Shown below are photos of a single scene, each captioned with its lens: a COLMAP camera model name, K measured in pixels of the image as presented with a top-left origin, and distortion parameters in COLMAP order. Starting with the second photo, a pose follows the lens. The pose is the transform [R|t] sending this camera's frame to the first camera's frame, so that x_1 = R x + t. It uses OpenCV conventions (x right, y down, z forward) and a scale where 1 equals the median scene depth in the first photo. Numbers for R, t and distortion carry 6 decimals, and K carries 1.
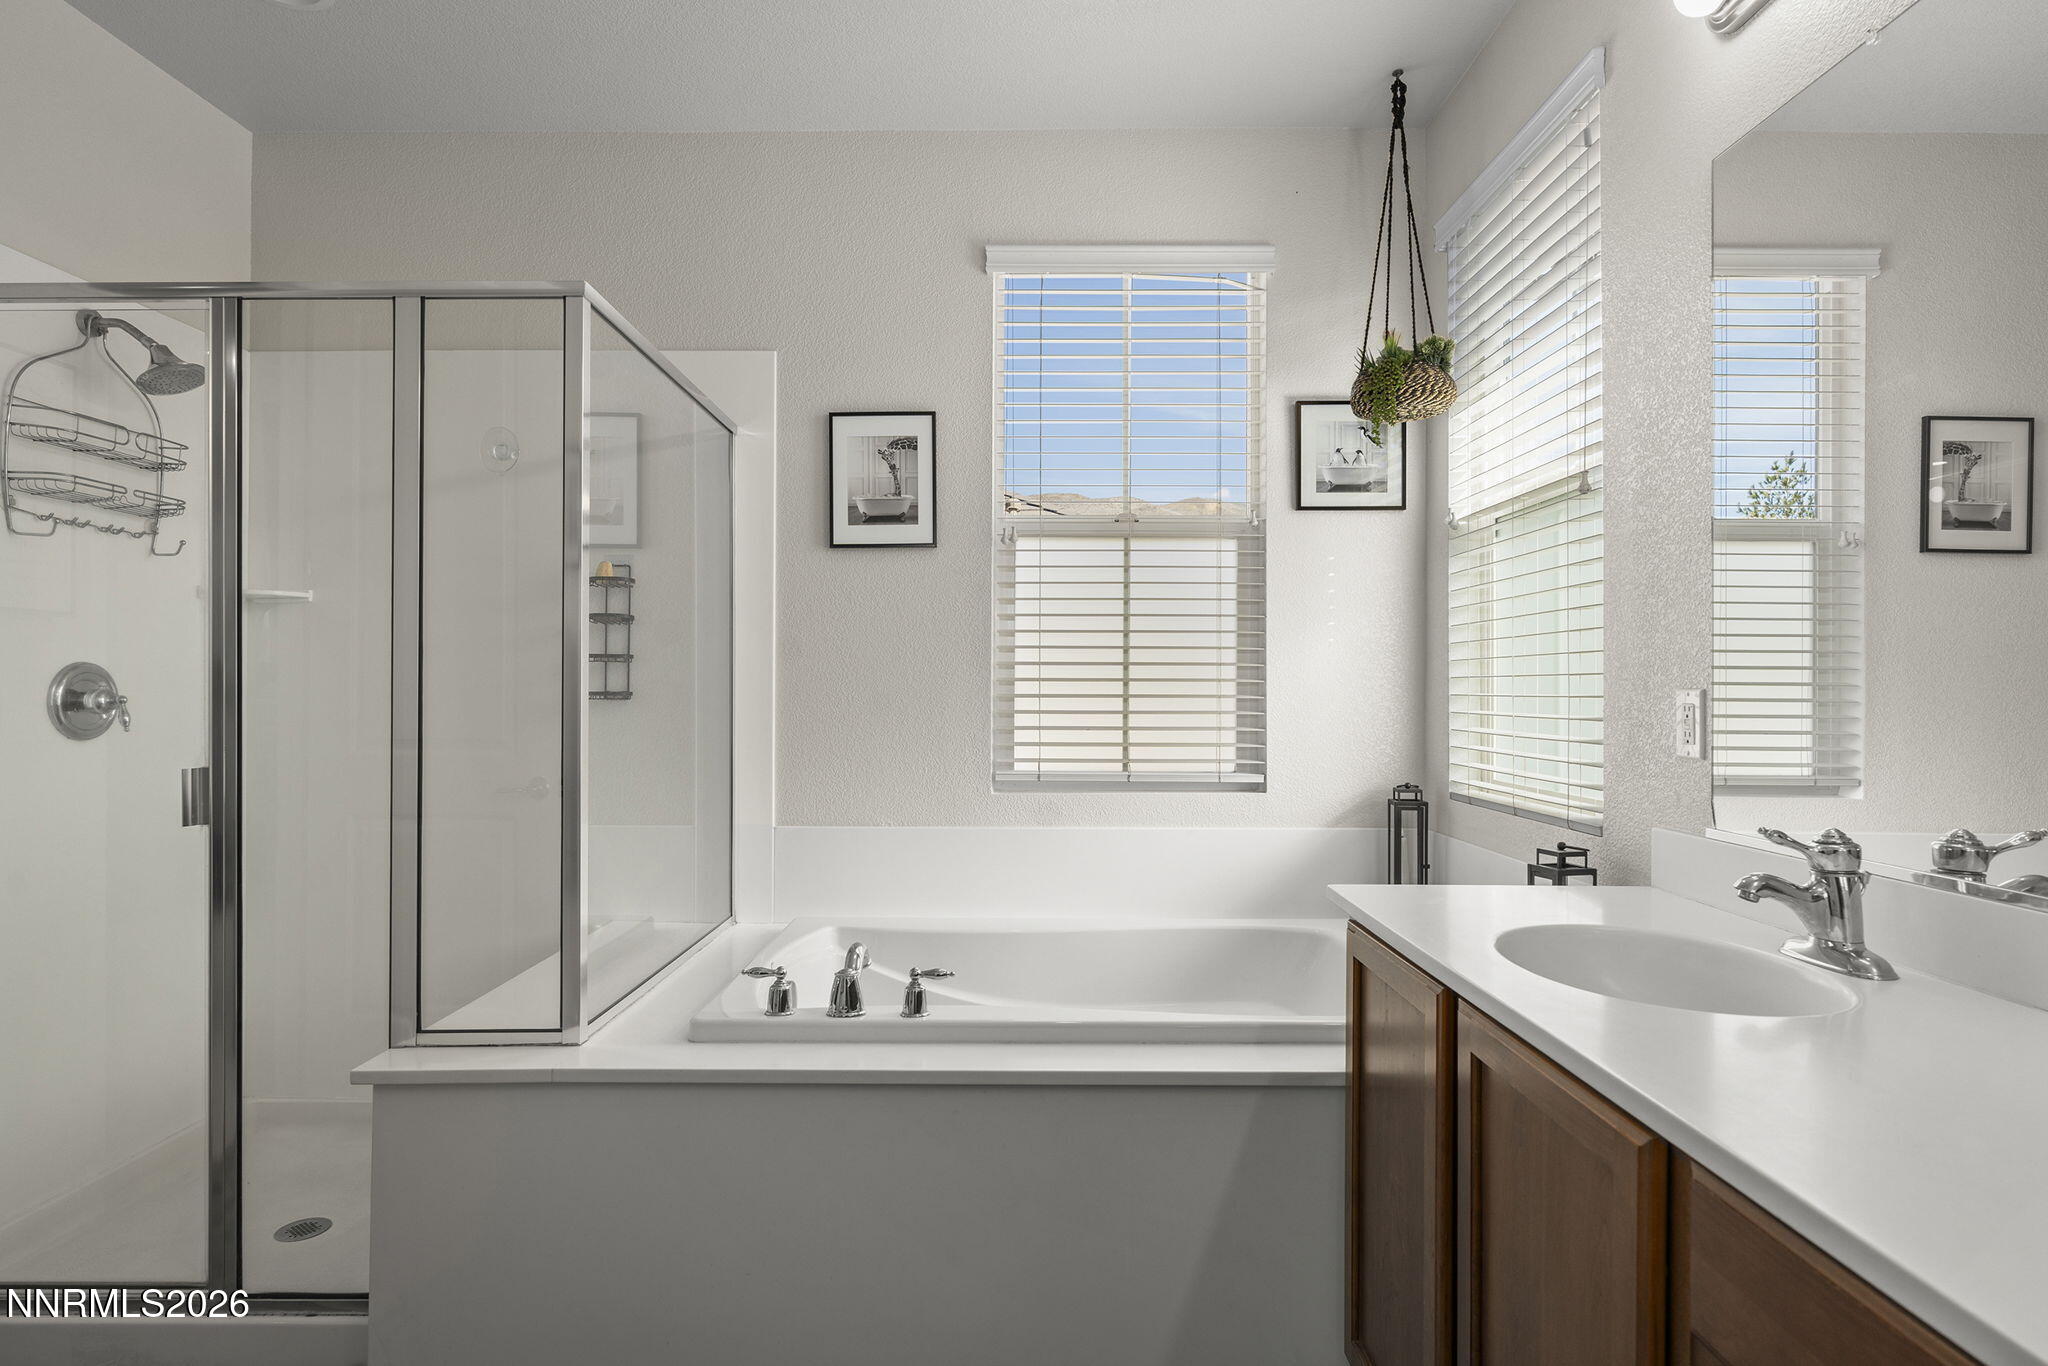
lens RADIAL K [[1098.5, 0, 1024.0], [0, 1098.5, 683.0], [0, 0, 1]] dist [-0.000922, 0.000063]
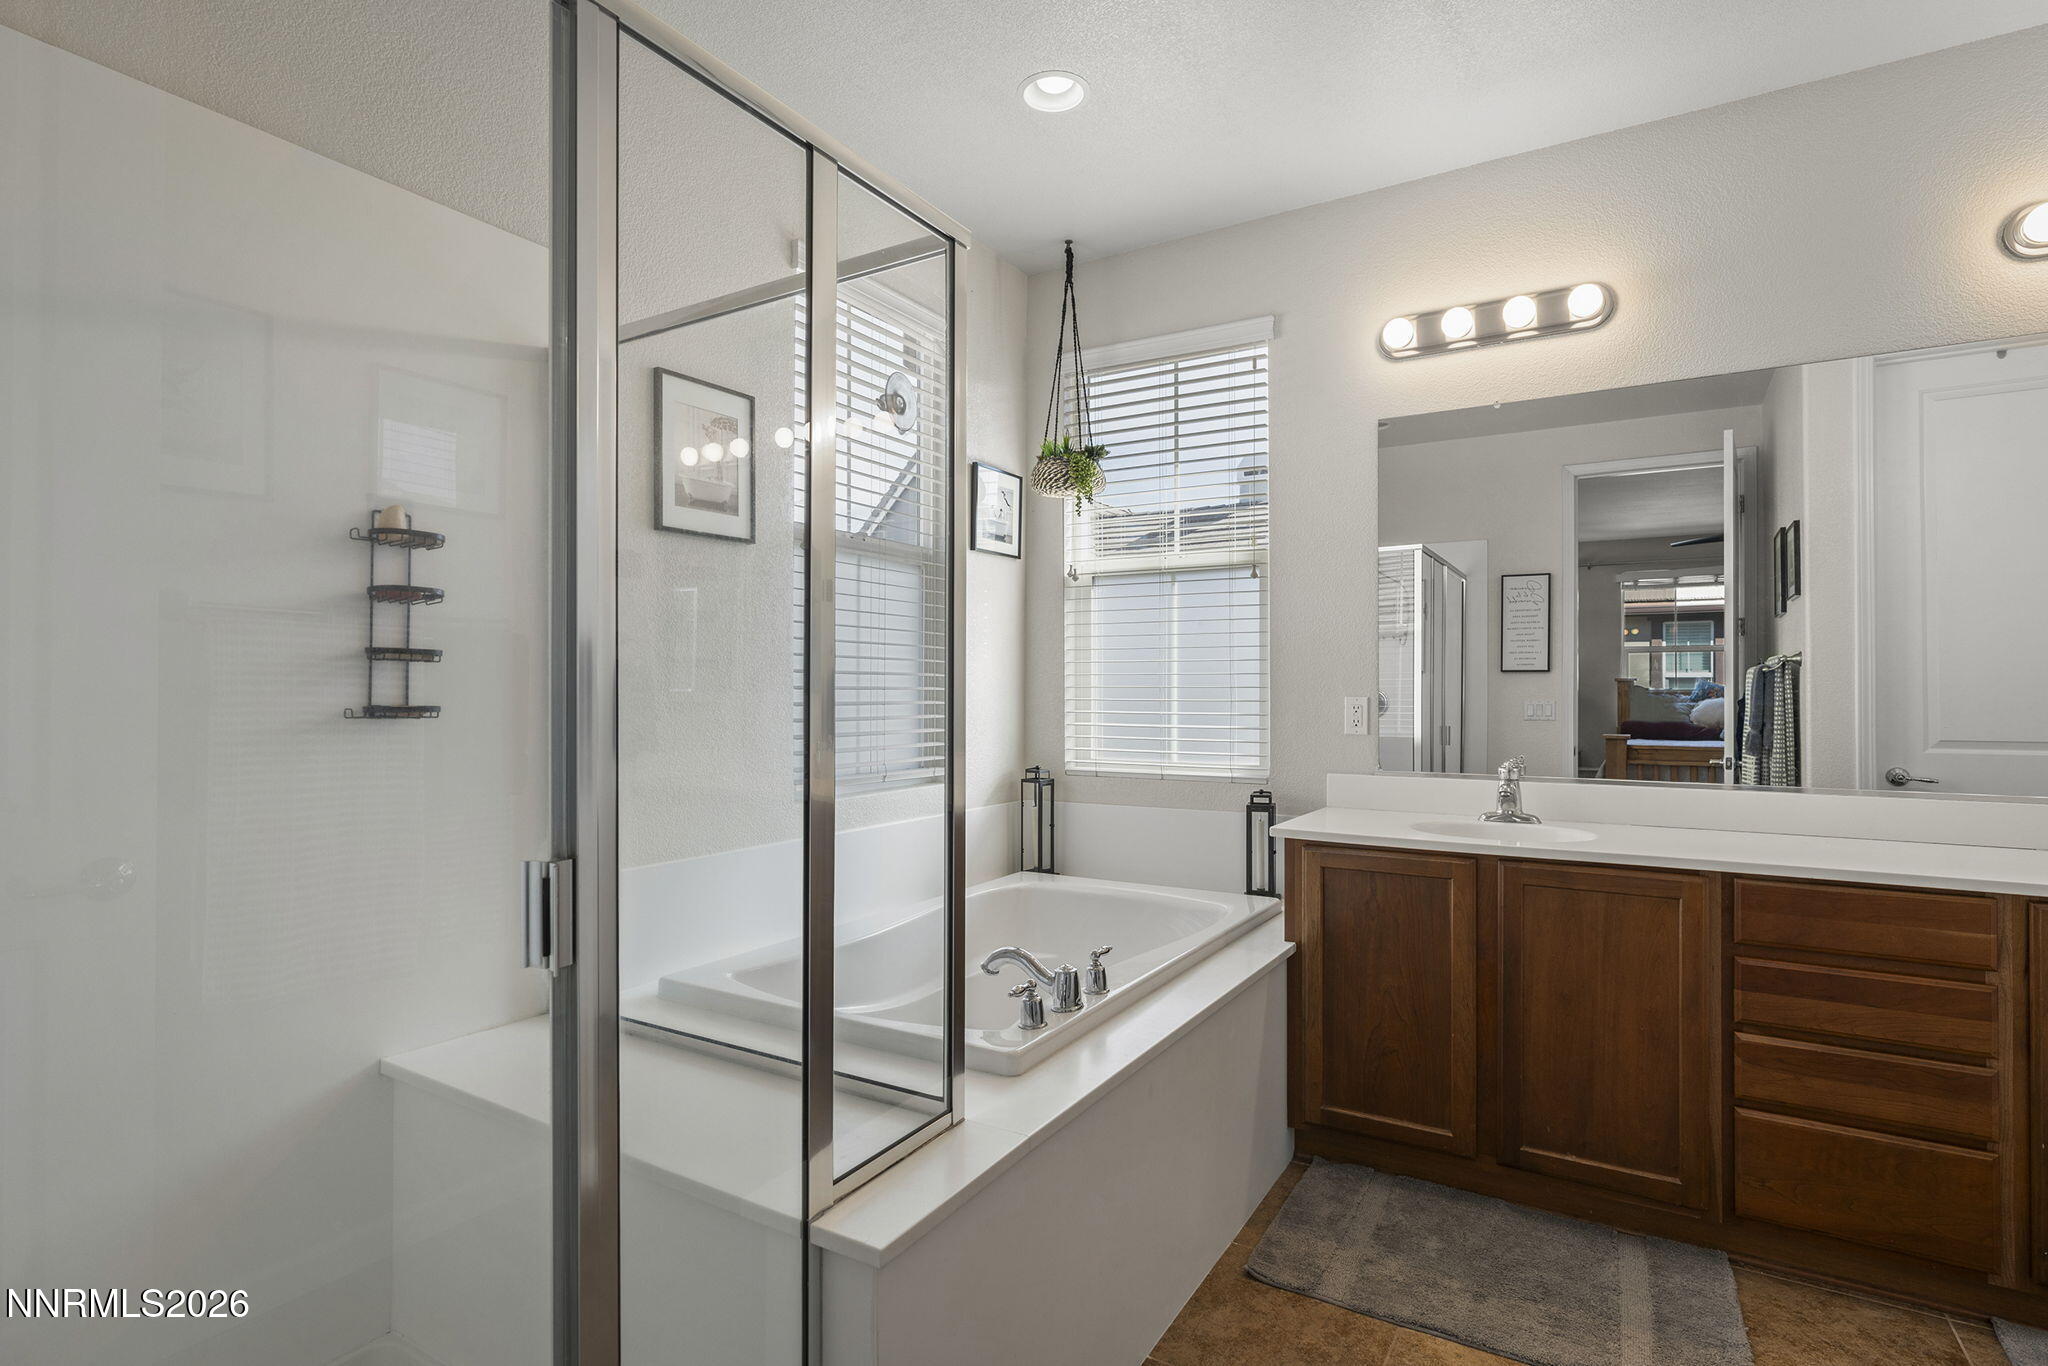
lens RADIAL K [[1022.0, 0, 1024.0], [0, 1022.0, 683.0], [0, 0, 1]] dist [-0.002277, 0.000070]
pose [[0.512301, 0.005789, 0.858787, -0.714973], [-0.006185, 0.999976, -0.003051, -0.005760], [-0.858784, -0.003749, 0.512324, 0.369925]]
